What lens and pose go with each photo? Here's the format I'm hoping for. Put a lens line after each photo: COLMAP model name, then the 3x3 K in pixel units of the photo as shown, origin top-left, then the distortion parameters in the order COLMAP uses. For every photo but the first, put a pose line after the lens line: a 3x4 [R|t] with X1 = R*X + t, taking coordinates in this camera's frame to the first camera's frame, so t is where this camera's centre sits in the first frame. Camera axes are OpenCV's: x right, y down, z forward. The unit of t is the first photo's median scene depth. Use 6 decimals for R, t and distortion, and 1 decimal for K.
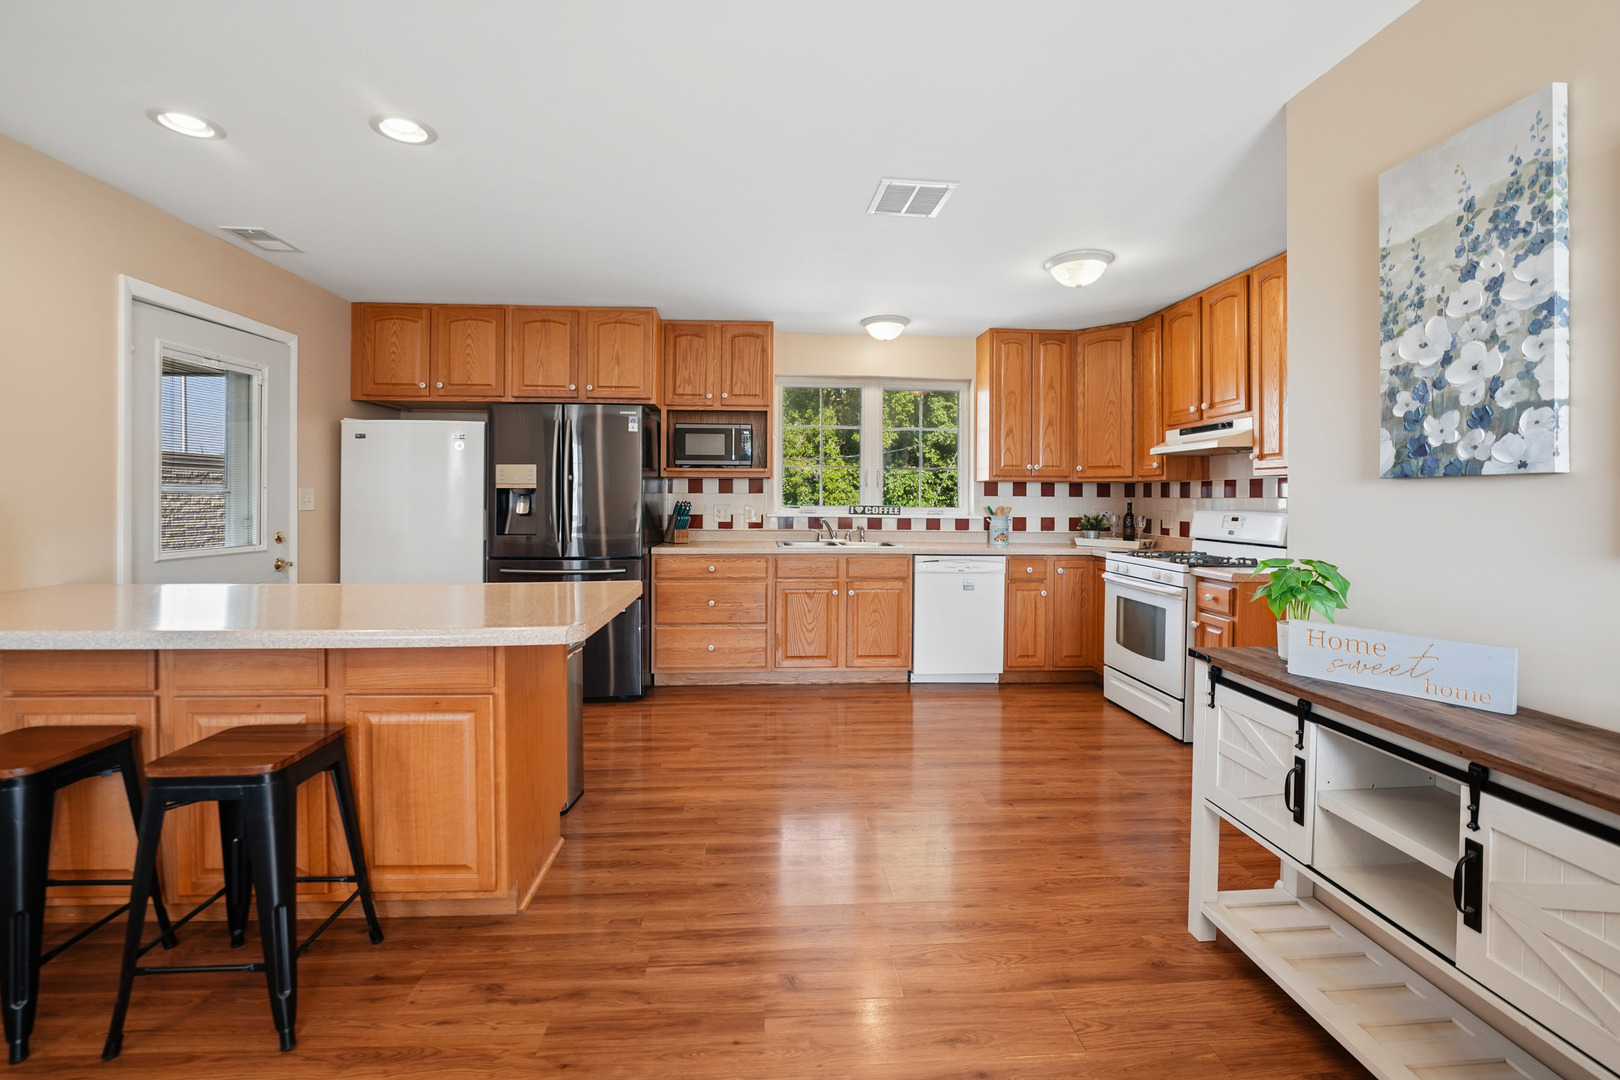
lens RADIAL K [[664.3, 0, 804.9], [0, 664.3, 502.9], [0, 0, 1]] dist [-0.029062, 0.000023]
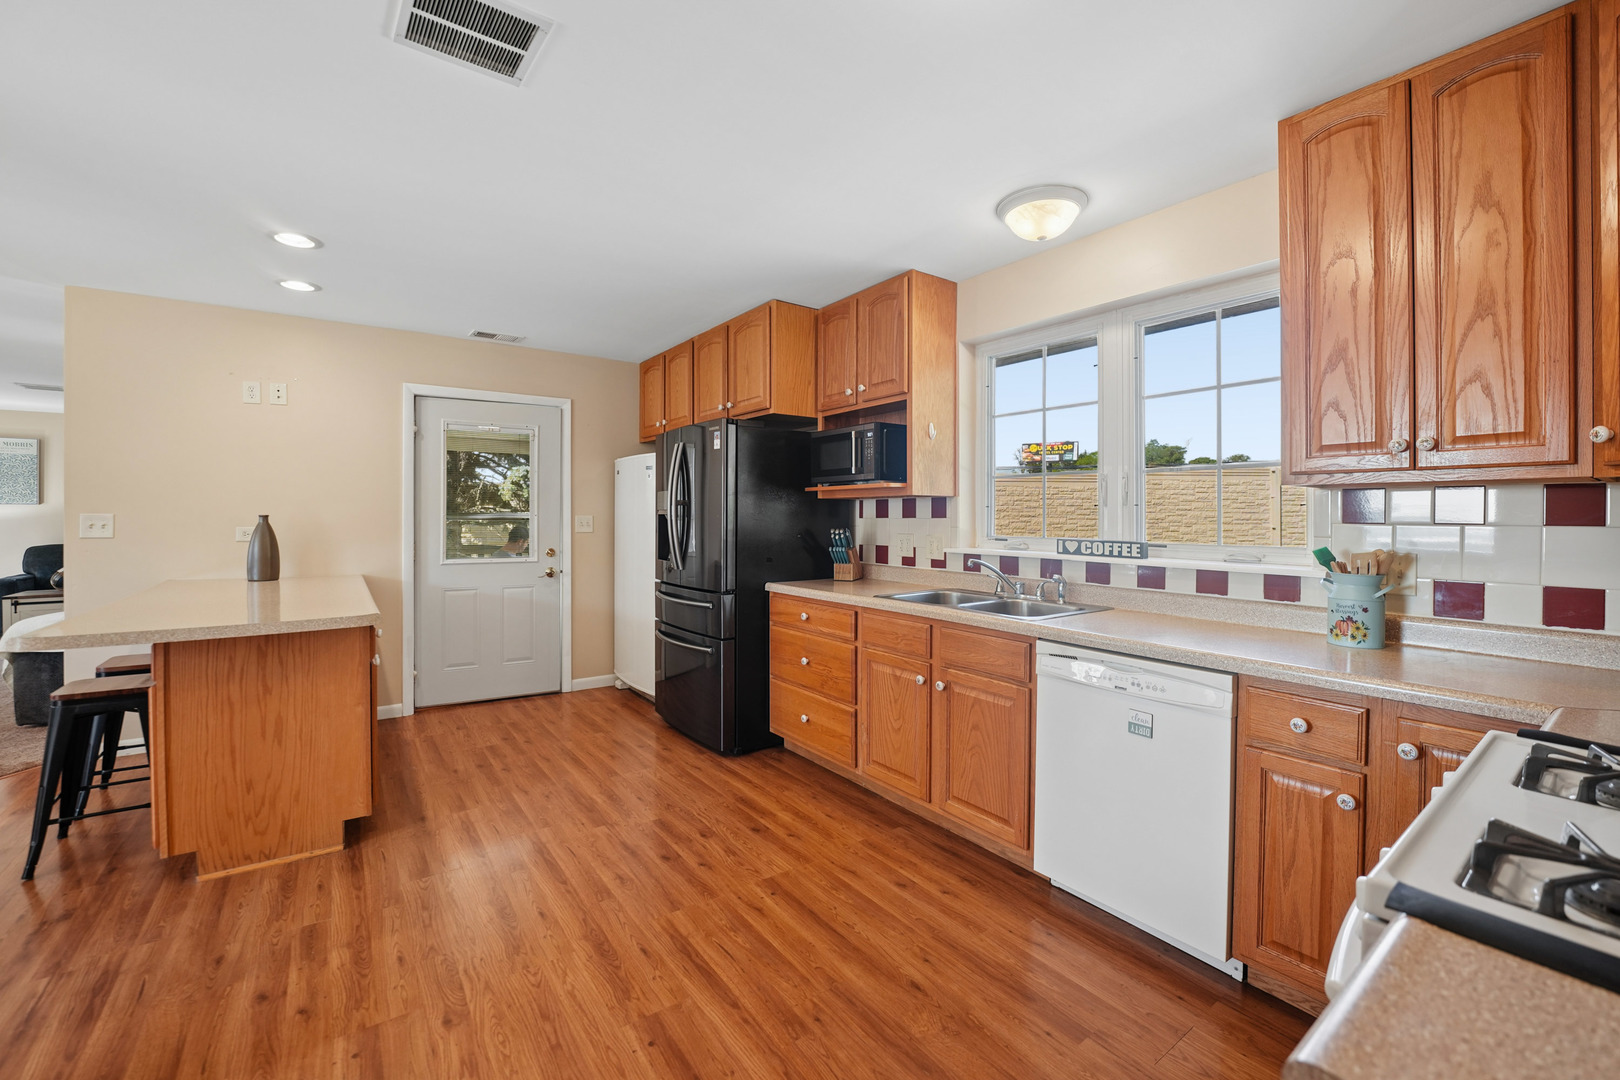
lens RADIAL K [[661.1, 0, 805.3], [0, 661.1, 512.8], [0, 0, 1]] dist [-0.028543, 0.000028]
pose [[0.541497, -0.007874, -0.840666, 0.496753], [-0.007613, 0.999869, -0.014269, -0.010340], [0.840668, 0.014127, 0.541366, 0.570440]]
